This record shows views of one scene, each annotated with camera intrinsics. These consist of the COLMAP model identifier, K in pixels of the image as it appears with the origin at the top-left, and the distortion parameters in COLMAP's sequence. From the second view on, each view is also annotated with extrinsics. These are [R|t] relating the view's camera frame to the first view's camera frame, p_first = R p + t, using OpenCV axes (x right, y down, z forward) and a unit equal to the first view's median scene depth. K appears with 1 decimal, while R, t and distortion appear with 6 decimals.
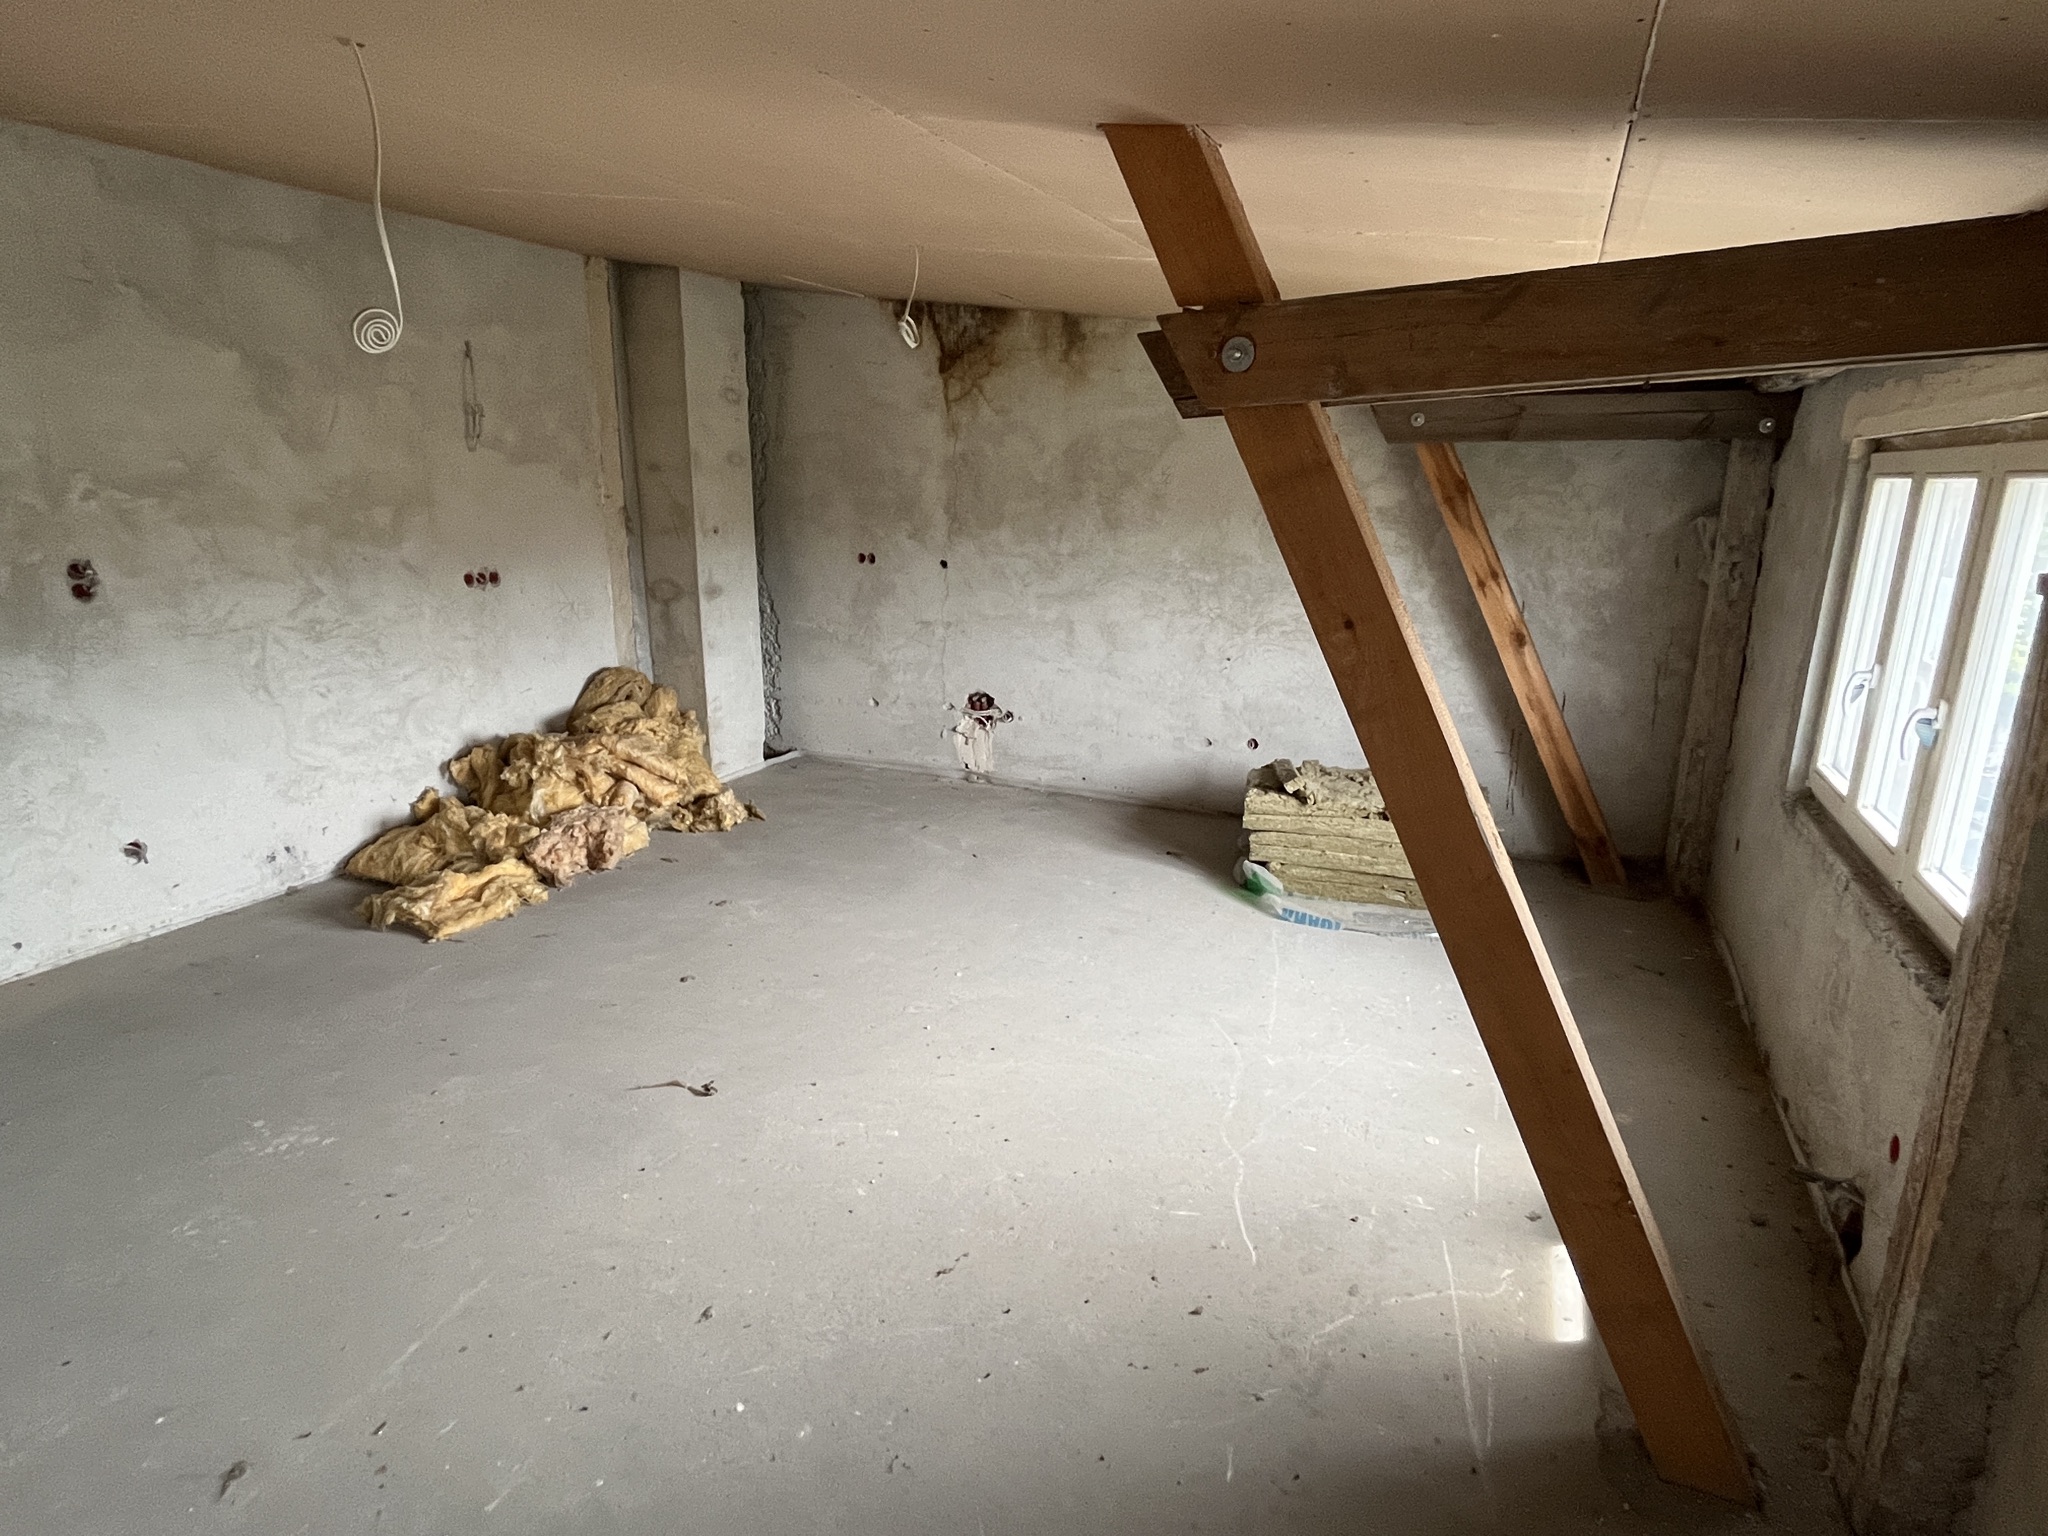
lens RADIAL K [[1085.7, 0, 1016.6], [0, 1085.7, 773.5], [0, 0, 1]] dist [-0.004223, 0.000099]
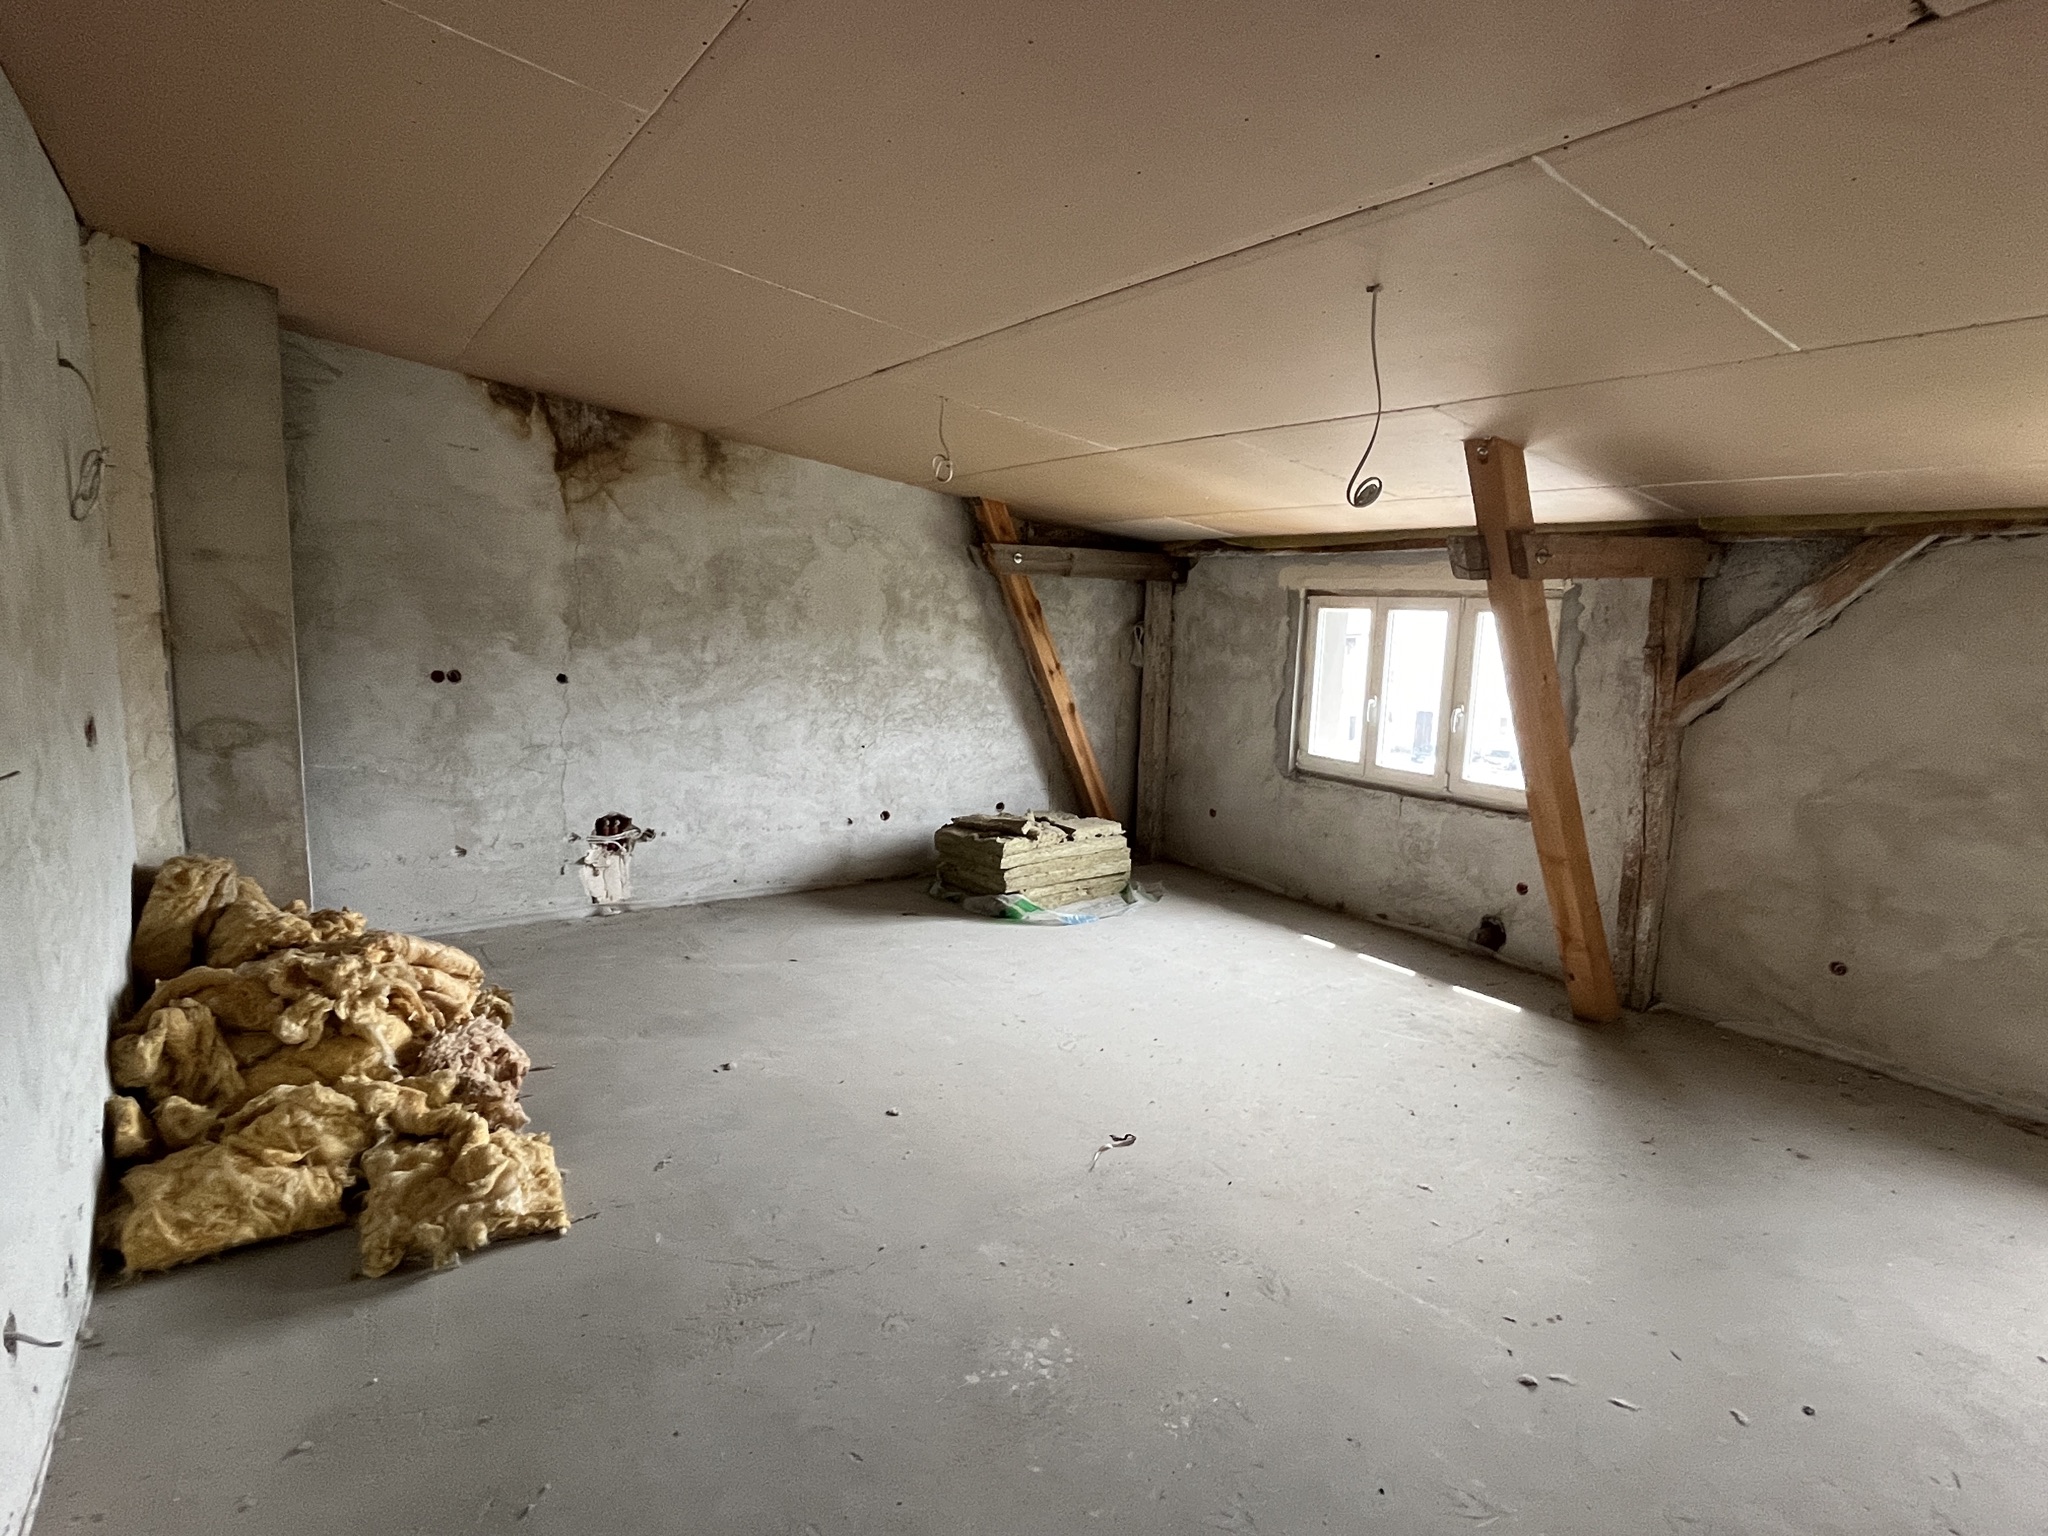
lens RADIAL K [[1085.7, 0, 1011.8], [0, 1085.7, 768.4], [0, 0, 1]] dist [-0.004223, 0.000099]
pose [[0.508779, -0.113330, 0.853405, -0.682350], [0.195847, 0.980542, 0.013455, -0.063770], [-0.838325, 0.160291, 0.521074, 0.253273]]
